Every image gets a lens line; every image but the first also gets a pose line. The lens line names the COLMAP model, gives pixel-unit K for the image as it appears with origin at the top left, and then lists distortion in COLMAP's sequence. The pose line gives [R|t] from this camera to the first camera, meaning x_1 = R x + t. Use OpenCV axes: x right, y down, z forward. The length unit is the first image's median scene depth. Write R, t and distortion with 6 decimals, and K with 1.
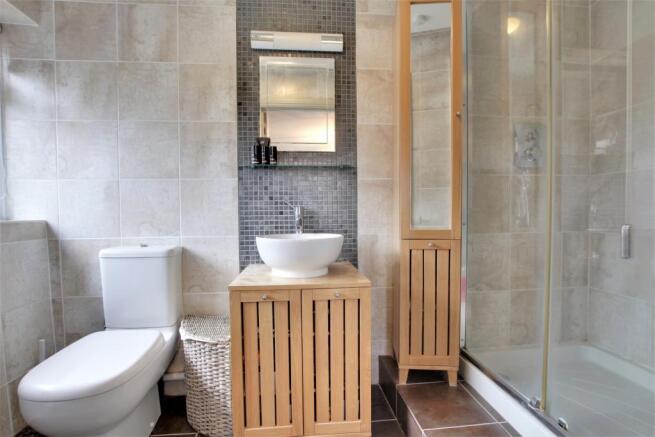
lens RADIAL K [[302.8, 0, 328.8], [0, 302.8, 222.6], [0, 0, 1]] dist [-0.024664, 0.000327]
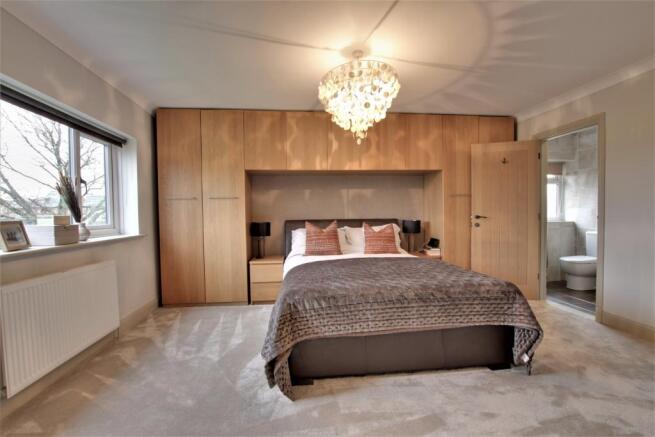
lens RADIAL K [[302.8, 0, 328.8], [0, 302.8, 222.6], [0, 0, 1]] dist [-0.024664, 0.000327]
pose [[0.009300, 0.038647, -0.999210, 2.148516], [-0.016010, 0.999131, 0.038495, -0.074088], [0.999829, 0.015639, 0.009910, -1.610887]]
